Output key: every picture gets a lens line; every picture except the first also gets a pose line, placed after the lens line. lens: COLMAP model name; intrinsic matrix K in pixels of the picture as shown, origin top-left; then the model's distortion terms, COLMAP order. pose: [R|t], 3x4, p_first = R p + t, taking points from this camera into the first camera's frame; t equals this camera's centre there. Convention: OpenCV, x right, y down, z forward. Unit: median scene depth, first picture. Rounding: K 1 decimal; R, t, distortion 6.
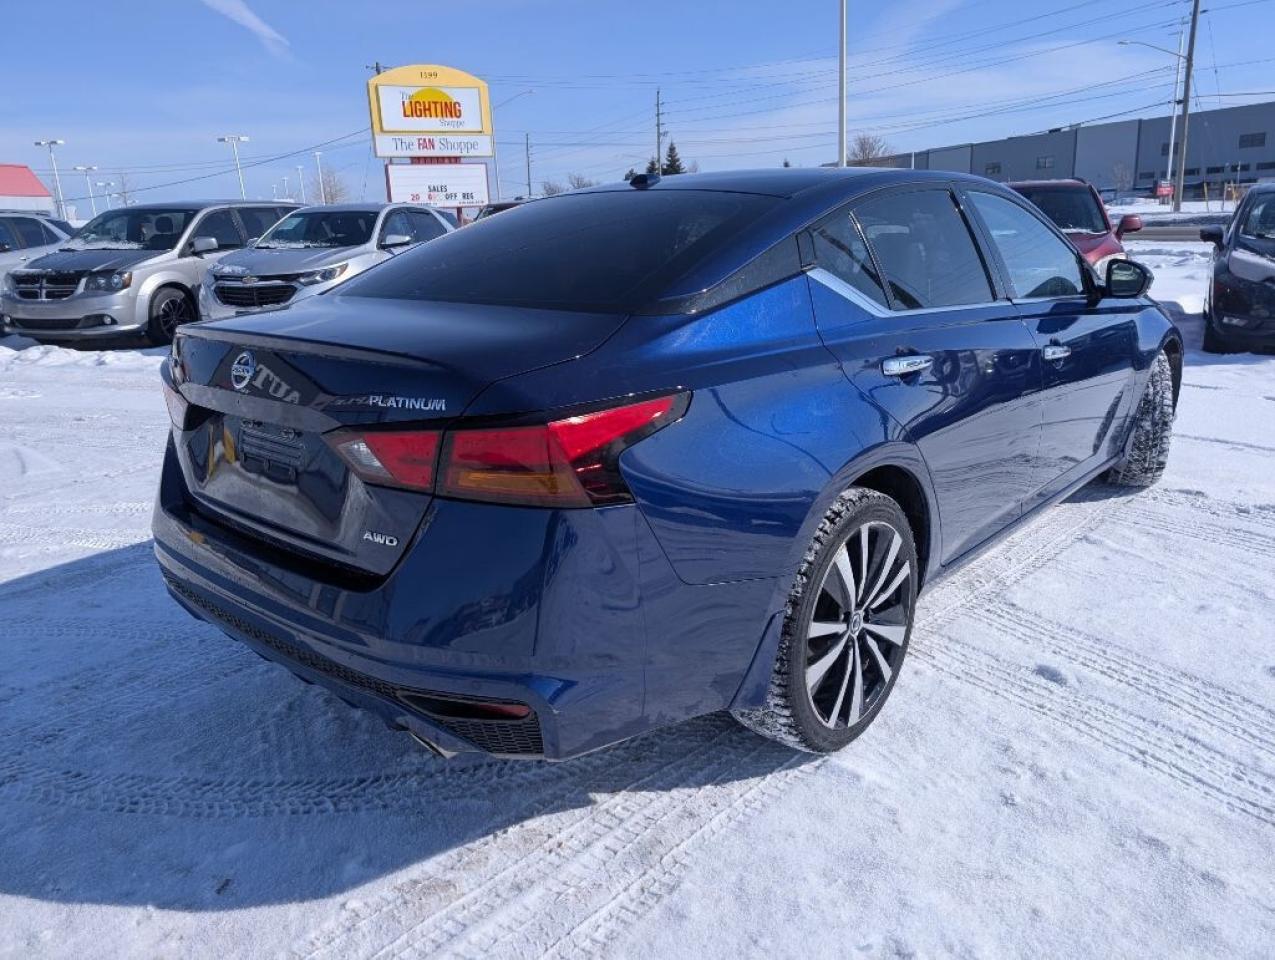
lens RADIAL K [[917.6, 0, 635.4], [0, 917.6, 482.8], [0, 0, 1]] dist [0.009533, -0.009952]
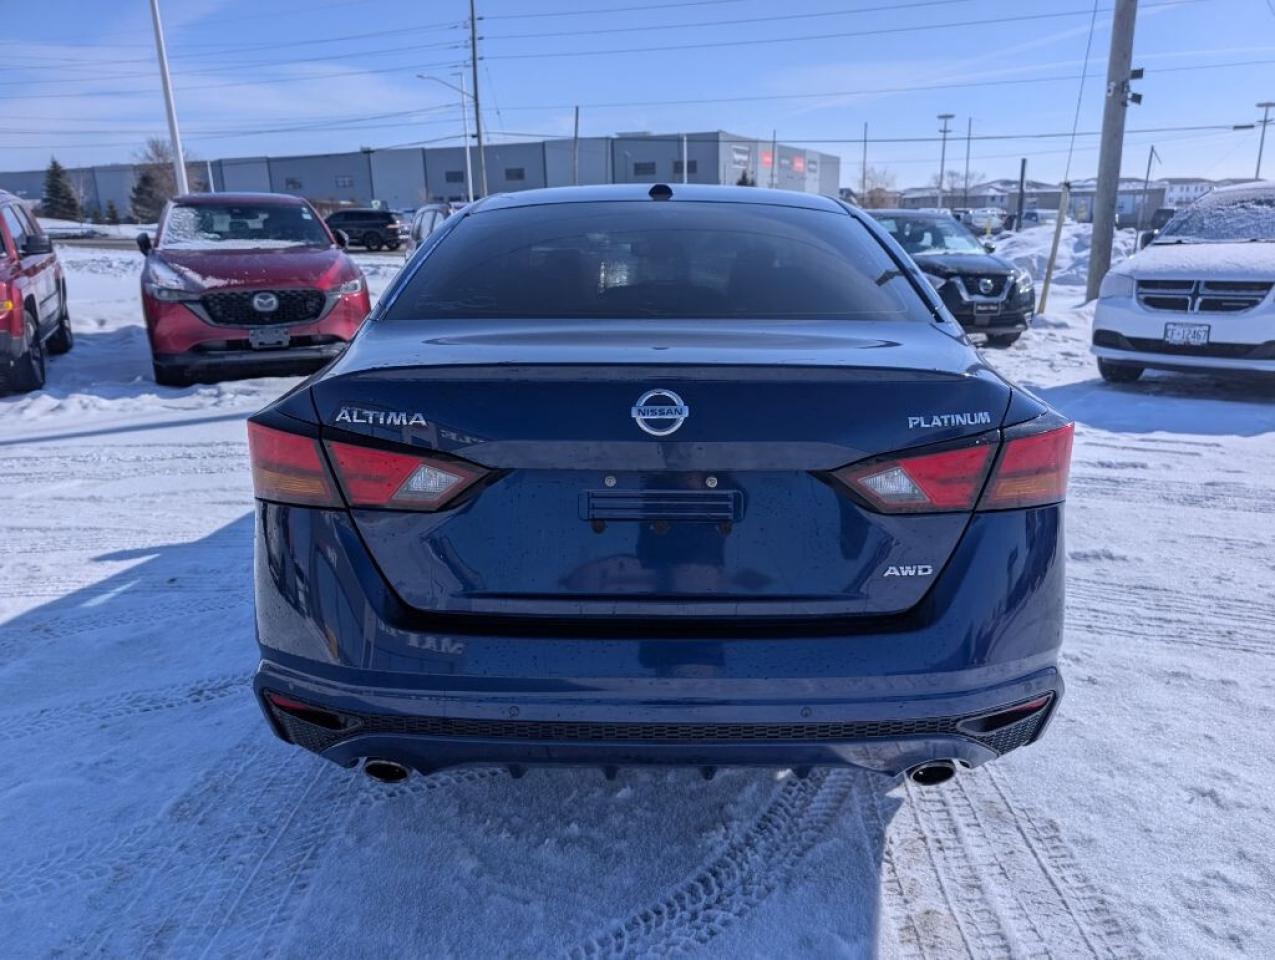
lens RADIAL K [[917.3, 0, 673.6], [0, 917.3, 491.7], [0, 0, 1]] dist [0.005498, -0.000135]
pose [[0.748699, -0.152699, 0.645084, -0.978218], [0.157110, 0.986257, 0.051112, -0.096453], [-0.644024, 0.063082, 0.762400, 0.416192]]
